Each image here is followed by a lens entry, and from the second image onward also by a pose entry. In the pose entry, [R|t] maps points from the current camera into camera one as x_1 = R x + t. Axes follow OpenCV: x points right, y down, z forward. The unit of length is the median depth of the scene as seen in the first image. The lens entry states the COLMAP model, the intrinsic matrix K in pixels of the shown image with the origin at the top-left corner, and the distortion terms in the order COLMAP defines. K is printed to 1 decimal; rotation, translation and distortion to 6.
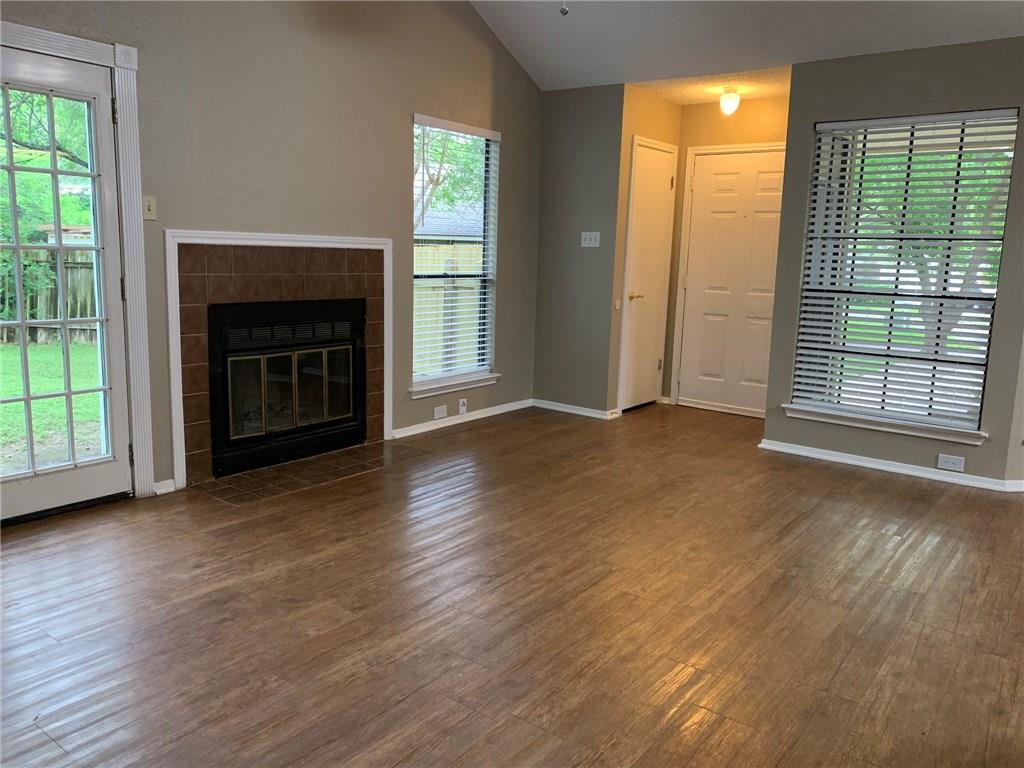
lens RADIAL K [[785.6, 0, 510.1], [0, 785.6, 387.2], [0, 0, 1]] dist [0.049039, -0.029179]
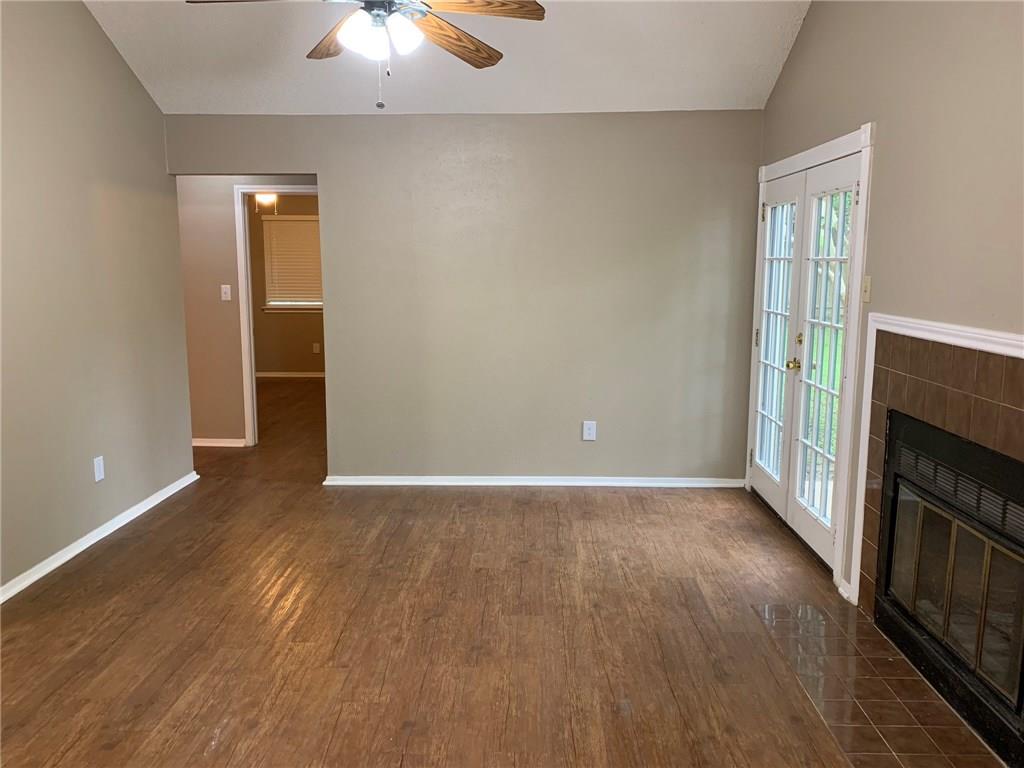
lens RADIAL K [[785.6, 0, 511.3], [0, 785.6, 382.0], [0, 0, 1]] dist [0.049039, -0.029179]
pose [[-0.812712, 0.064549, -0.579079, 0.361085], [-0.118781, 0.954620, 0.273113, -0.282619], [0.570430, 0.290746, -0.768164, 1.305651]]
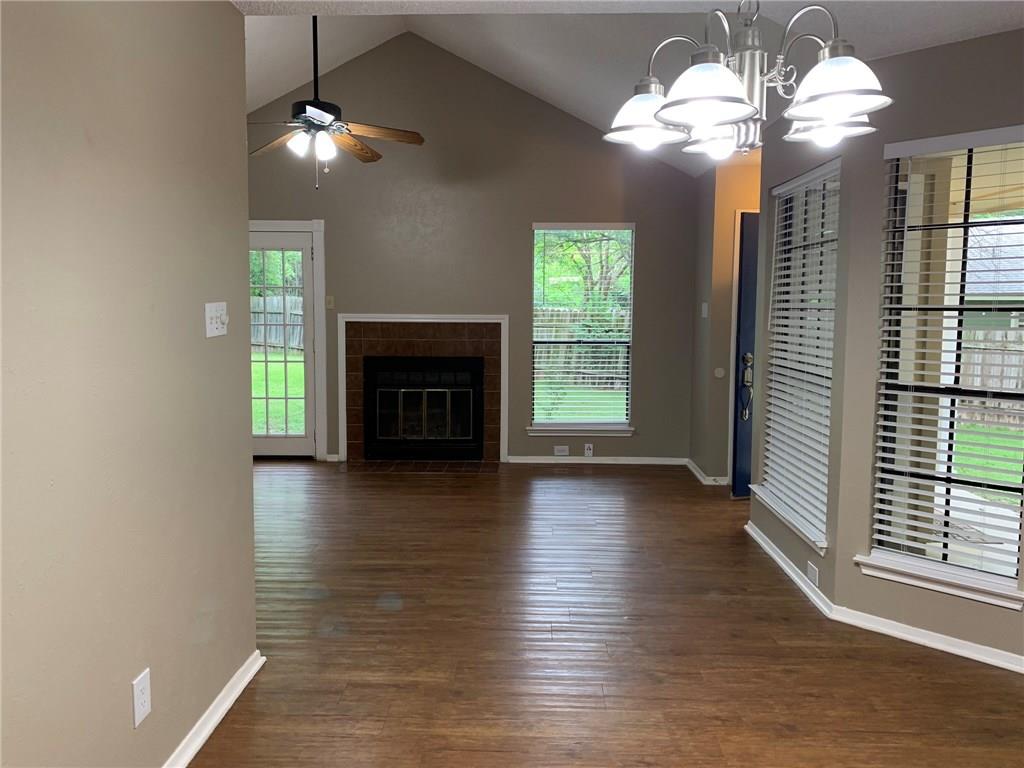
lens RADIAL K [[785.6, 0, 513.9], [0, 785.6, 379.7], [0, 0, 1]] dist [0.049039, -0.029179]
pose [[0.588117, 0.056165, -0.806823, 1.118287], [-0.127308, 0.991578, -0.023772, -0.052281], [0.798693, 0.116696, 0.590315, 0.246348]]
